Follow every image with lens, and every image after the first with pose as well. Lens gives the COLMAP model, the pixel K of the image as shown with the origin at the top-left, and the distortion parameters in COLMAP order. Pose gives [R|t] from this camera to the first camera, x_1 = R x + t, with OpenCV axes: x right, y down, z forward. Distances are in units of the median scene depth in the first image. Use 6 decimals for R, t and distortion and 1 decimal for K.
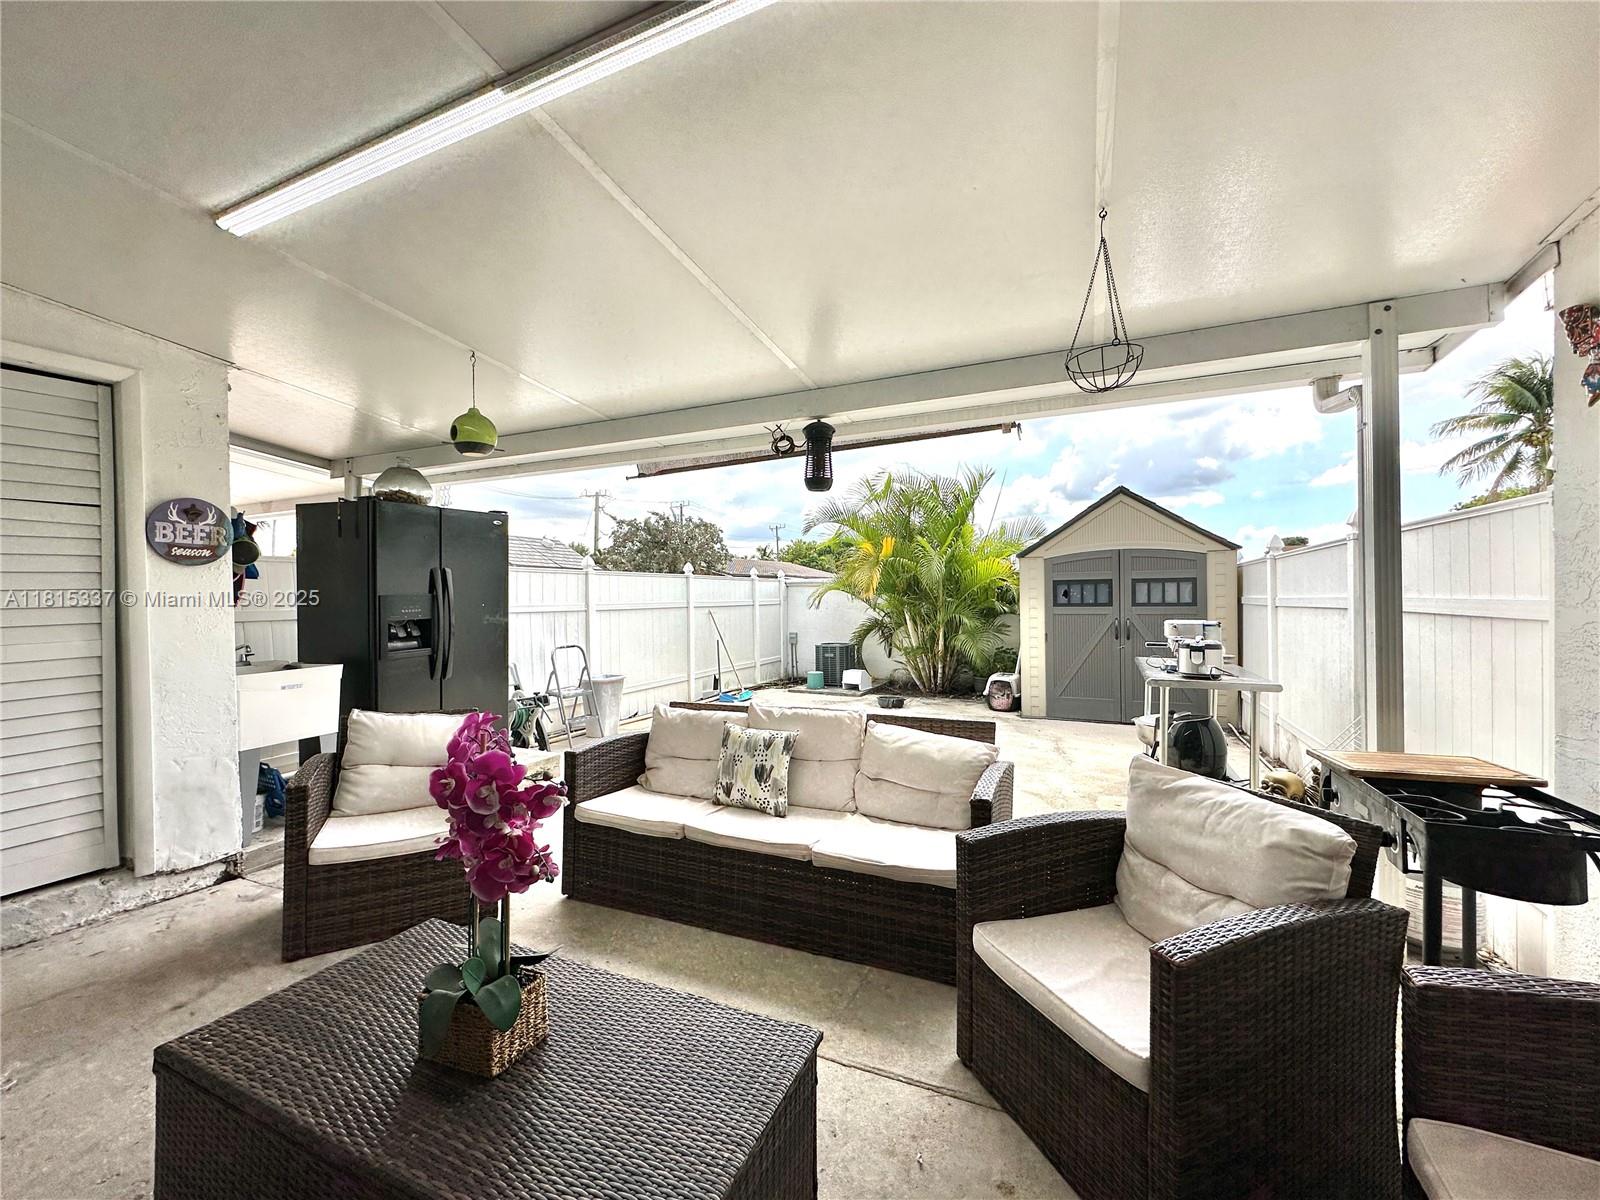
lens RADIAL K [[639.2, 0, 807.6], [0, 639.2, 593.0], [0, 0, 1]] dist [-0.004363, 0.000988]
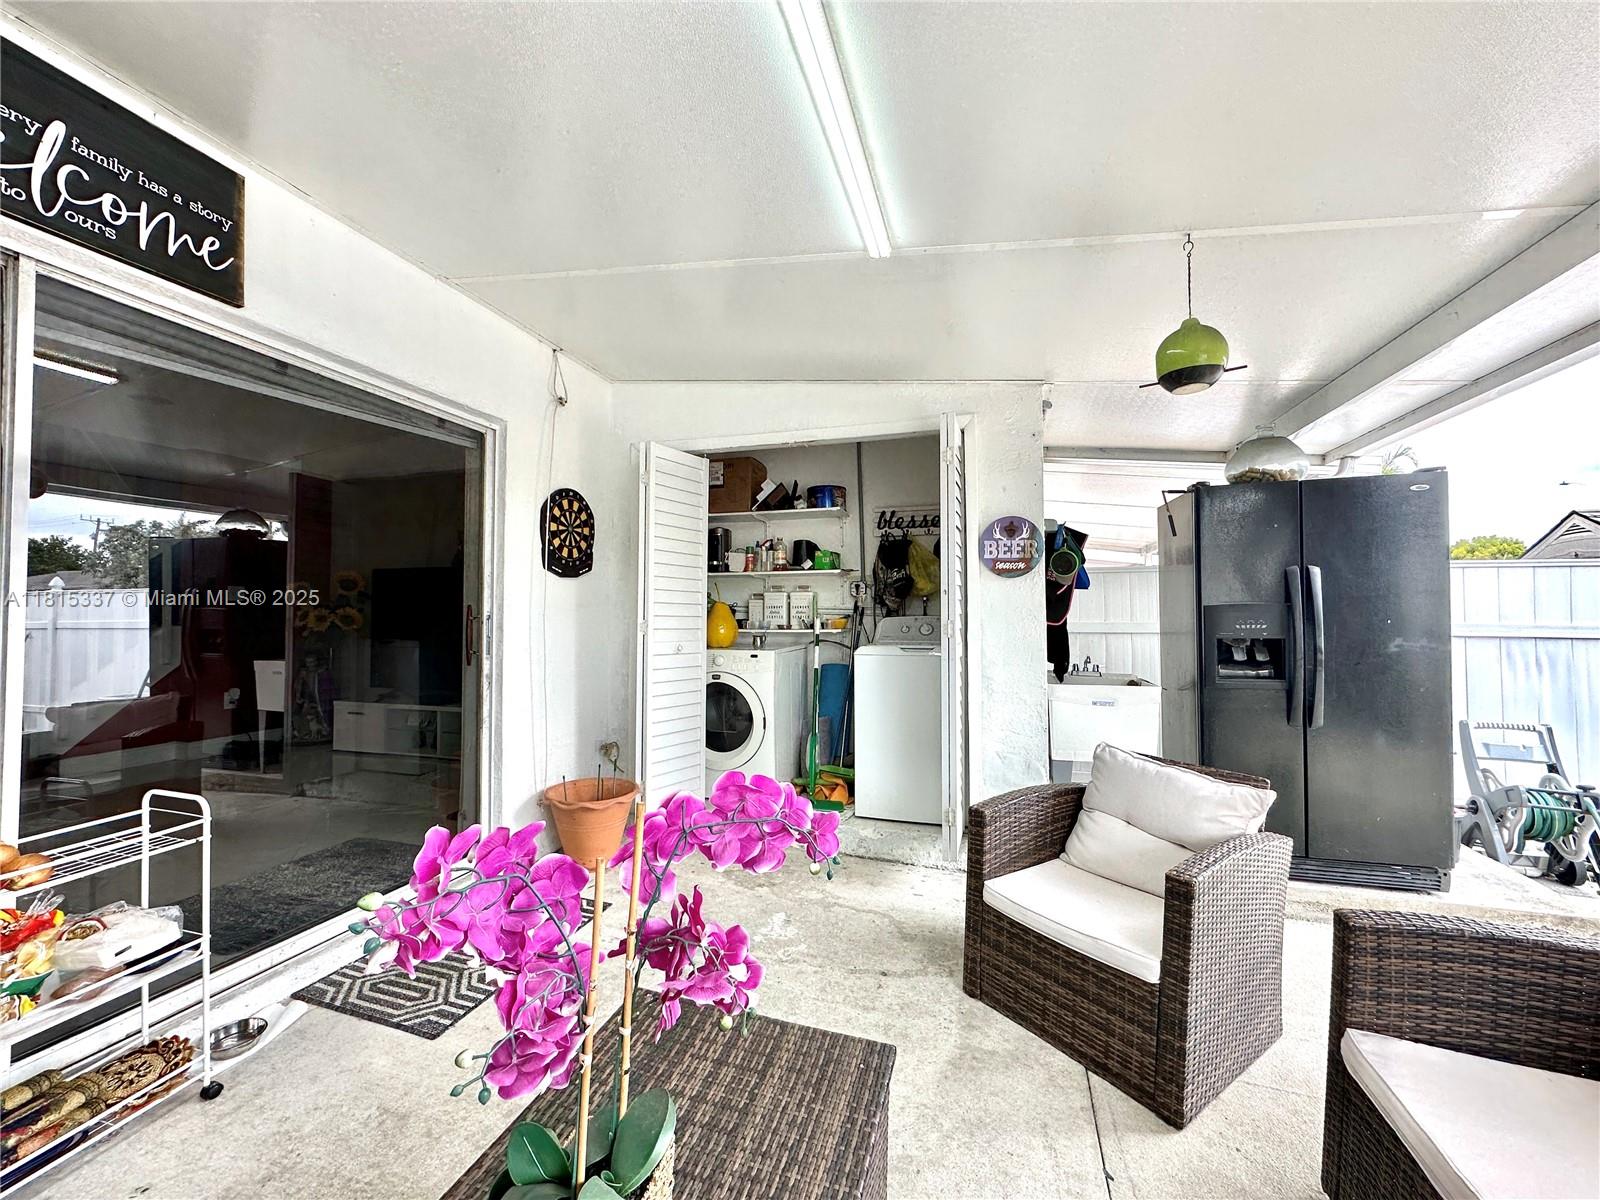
lens RADIAL K [[639.2, 0, 799.2], [0, 639.2, 604.5], [0, 0, 1]] dist [-0.004363, 0.000988]
pose [[0.124115, -0.002508, -0.992265, 0.052439], [-0.001767, 0.999995, -0.002748, 0.004386], [0.992266, 0.002094, 0.124110, 0.368934]]
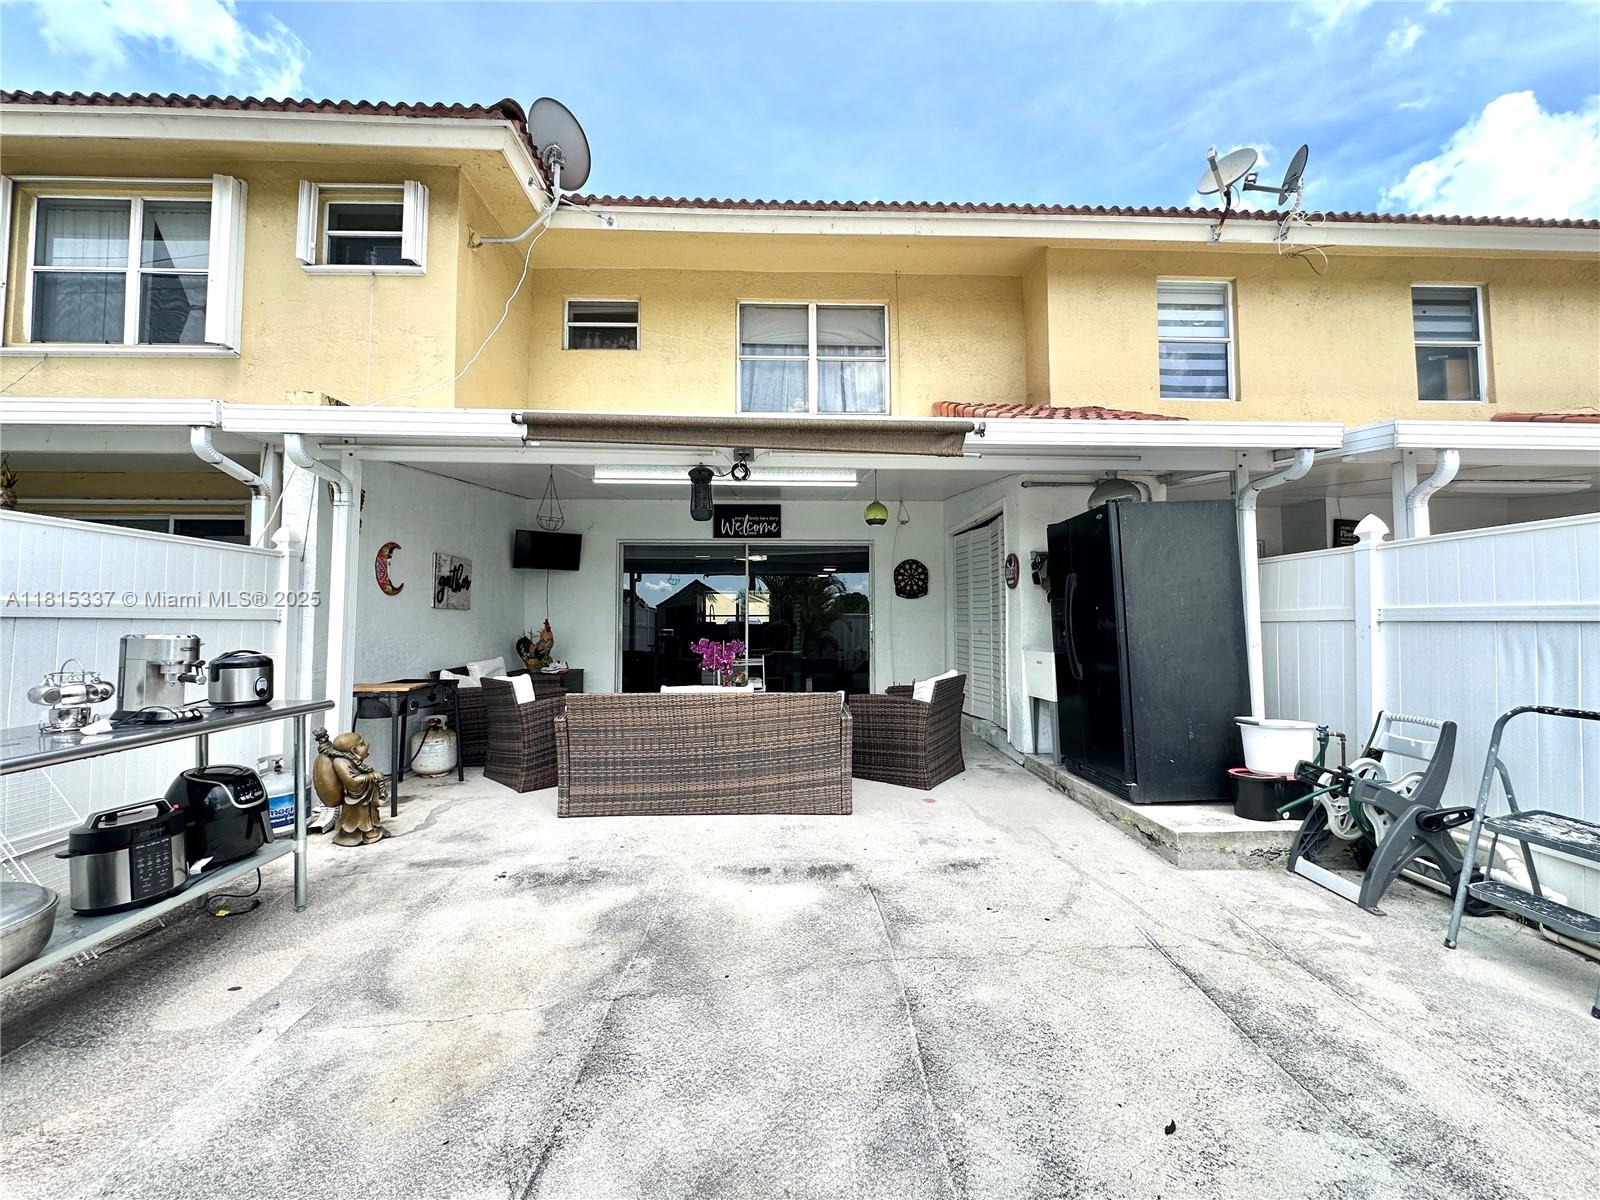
lens RADIAL K [[639.2, 0, 797.1], [0, 639.2, 600.0], [0, 0, 1]] dist [-0.004363, 0.000988]
pose [[-0.901331, -0.004600, -0.433106, 0.293131], [0.013007, 0.999205, -0.037682, 0.036836], [0.432935, -0.039597, -0.900555, 1.670163]]
